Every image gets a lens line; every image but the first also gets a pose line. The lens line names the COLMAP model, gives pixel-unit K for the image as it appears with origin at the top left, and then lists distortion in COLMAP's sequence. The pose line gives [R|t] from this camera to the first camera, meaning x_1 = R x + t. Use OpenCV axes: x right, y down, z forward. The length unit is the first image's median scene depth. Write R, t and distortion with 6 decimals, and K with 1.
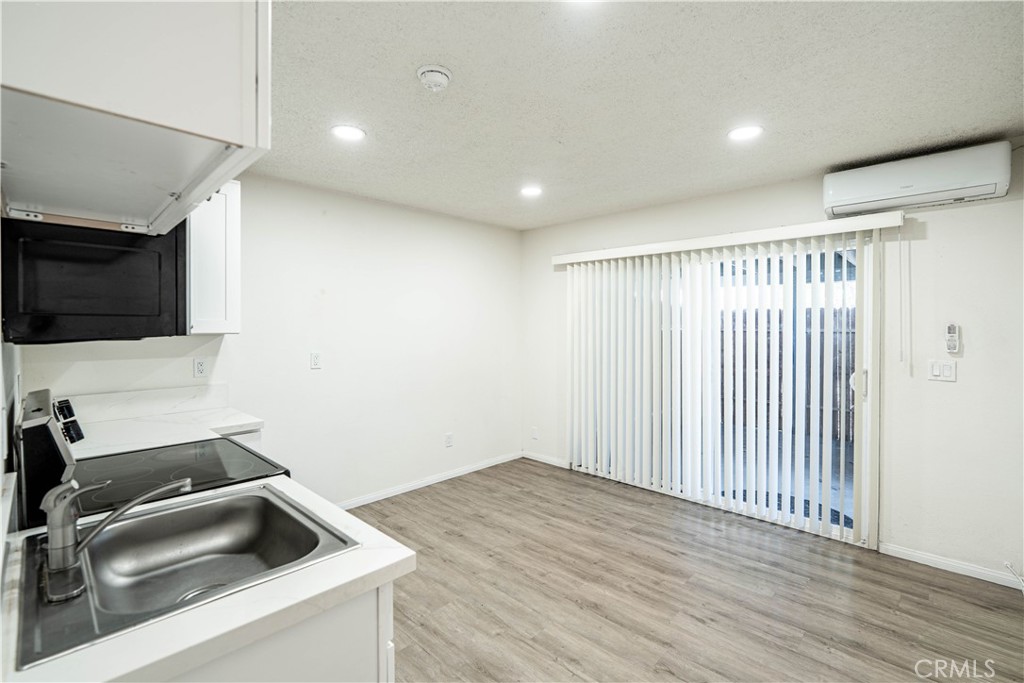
lens RADIAL K [[463.4, 0, 507.8], [0, 463.4, 334.4], [0, 0, 1]] dist [-0.004121, -0.000363]
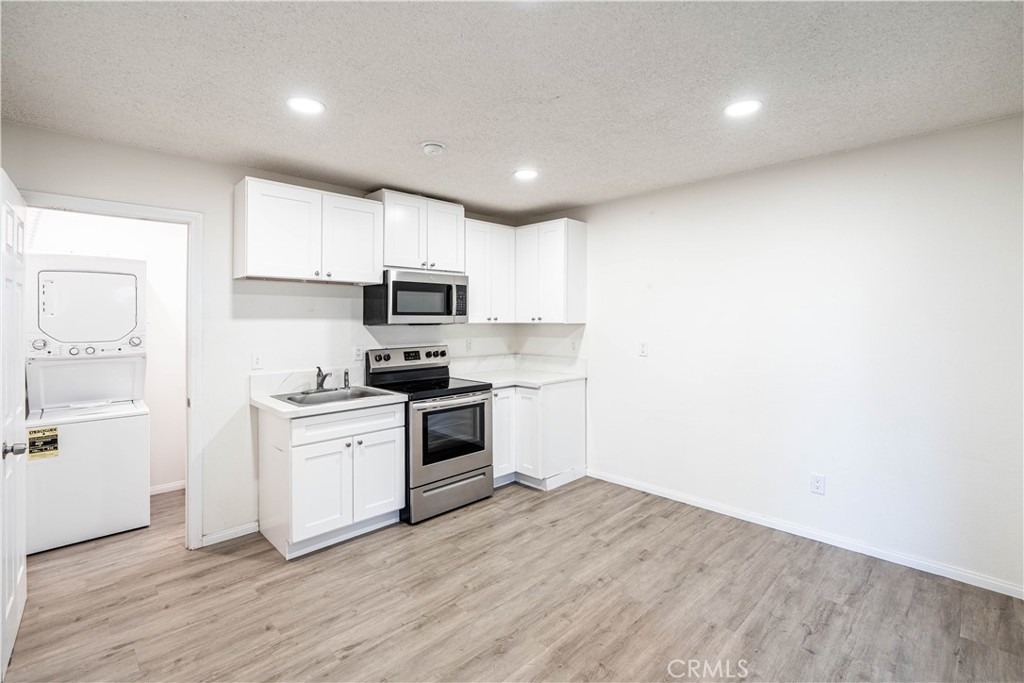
lens RADIAL K [[463.4, 0, 516.9], [0, 463.4, 321.8], [0, 0, 1]] dist [-0.004121, -0.000363]
pose [[-0.010122, 0.010809, -0.999890, 0.911653], [-0.012207, 0.999866, 0.010932, -0.022064], [0.999874, 0.012317, -0.009989, 0.915938]]
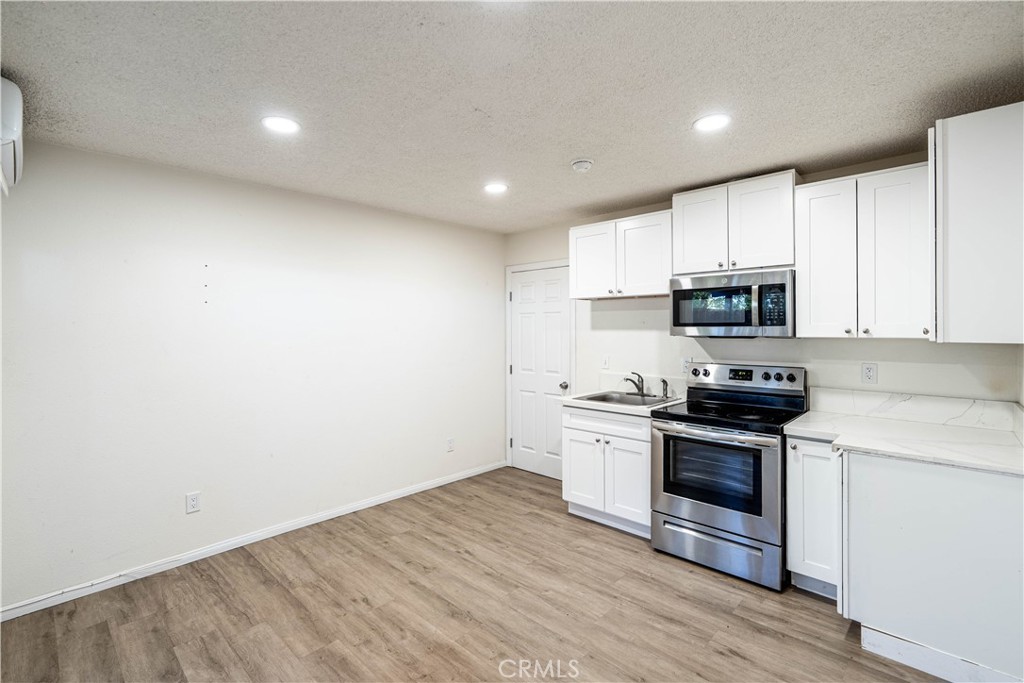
lens RADIAL K [[463.4, 0, 515.5], [0, 463.4, 331.1], [0, 0, 1]] dist [-0.004121, -0.000363]
pose [[-0.999674, 0.007743, -0.024340, 0.067488], [0.007269, 0.999783, 0.019508, -0.036920], [0.024486, 0.019325, -0.999513, 1.764909]]
